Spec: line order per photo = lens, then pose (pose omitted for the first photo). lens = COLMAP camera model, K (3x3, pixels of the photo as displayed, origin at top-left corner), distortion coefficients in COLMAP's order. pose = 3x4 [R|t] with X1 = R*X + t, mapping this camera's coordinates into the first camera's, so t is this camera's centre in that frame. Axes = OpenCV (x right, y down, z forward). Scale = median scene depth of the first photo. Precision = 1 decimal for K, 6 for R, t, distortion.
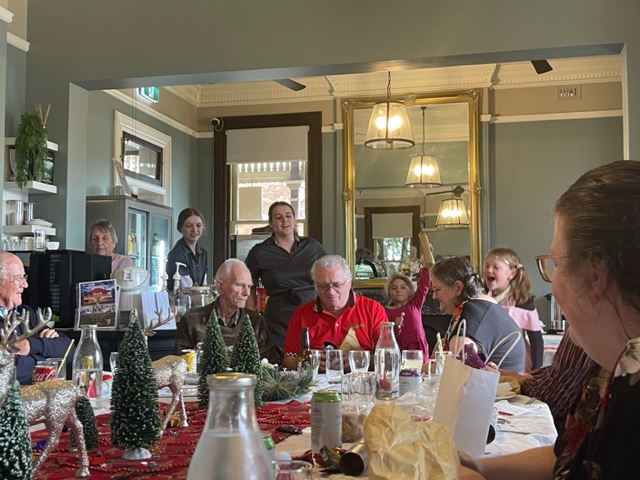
lens RADIAL K [[817.7, 0, 320.0], [0, 817.7, 240.0], [0, 0, 1]] dist [0.151082, -0.412934]
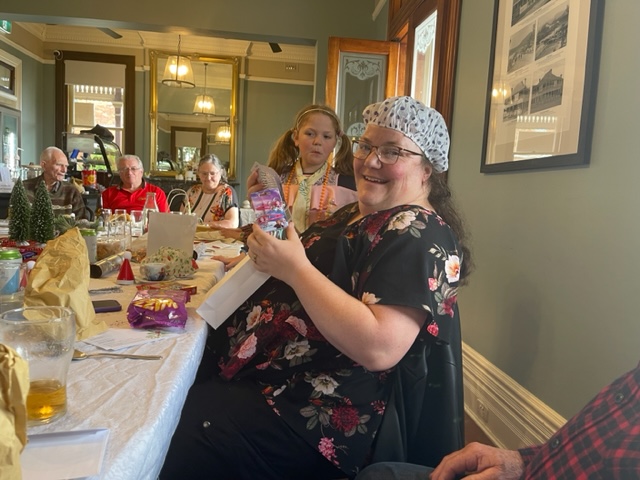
lens RADIAL K [[484.2, 0, 319.6], [0, 484.2, 243.2], [0, 0, 1]] dist [0.073956, -0.103346]
pose [[0.940450, 0.017727, 0.339468, 0.025882], [-0.079028, 0.982679, 0.167621, 0.003726], [-0.330617, -0.184467, 0.925562, -0.008488]]
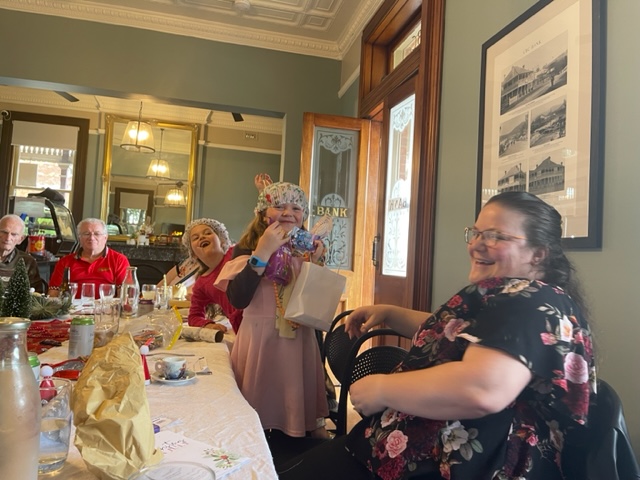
lens RADIAL K [[484.9, 0, 327.0], [0, 484.9, 237.5], [0, 0, 1]] dist [0.045385, -0.047472]
pose [[0.888443, 0.072834, 0.453171, -0.003135], [-0.091490, 0.995618, 0.019350, -0.001449], [-0.449776, -0.058652, 0.891214, 0.016126]]
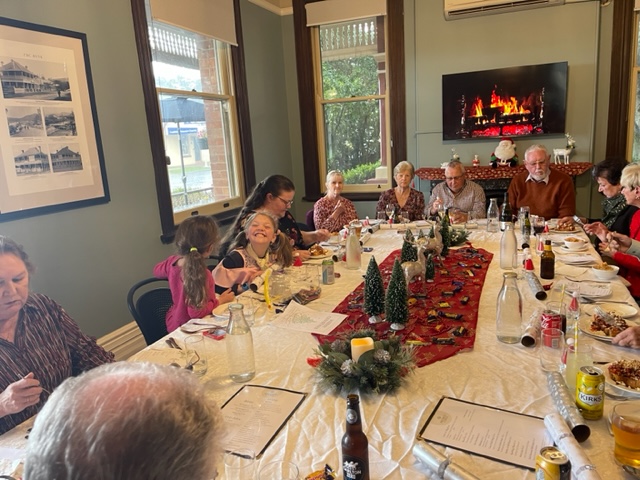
lens RADIAL K [[484.3, 0, 333.4], [0, 484.3, 241.1], [0, 0, 1]] dist [0.076363, -0.098037]
pose [[-0.989647, 0.031756, 0.139963, -0.047089], [0.050651, 0.989743, 0.133581, -0.016931], [-0.134286, 0.139288, -0.981105, 0.571187]]
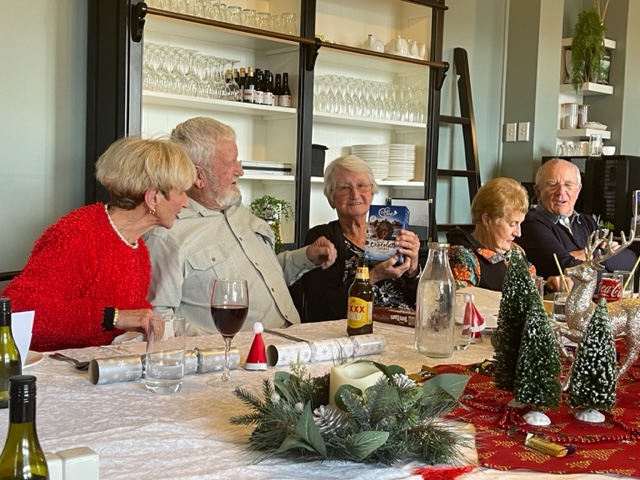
lens RADIAL K [[873.5, 0, 320.0], [0, 873.5, 240.0], [0, 0, 1]] dist [0.151526, -0.544215]
pose [[0.816735, 0.056748, -0.574216, -0.002114], [0.010446, 0.993535, 0.113046, -0.006827], [0.576919, -0.098327, 0.810862, -0.023795]]
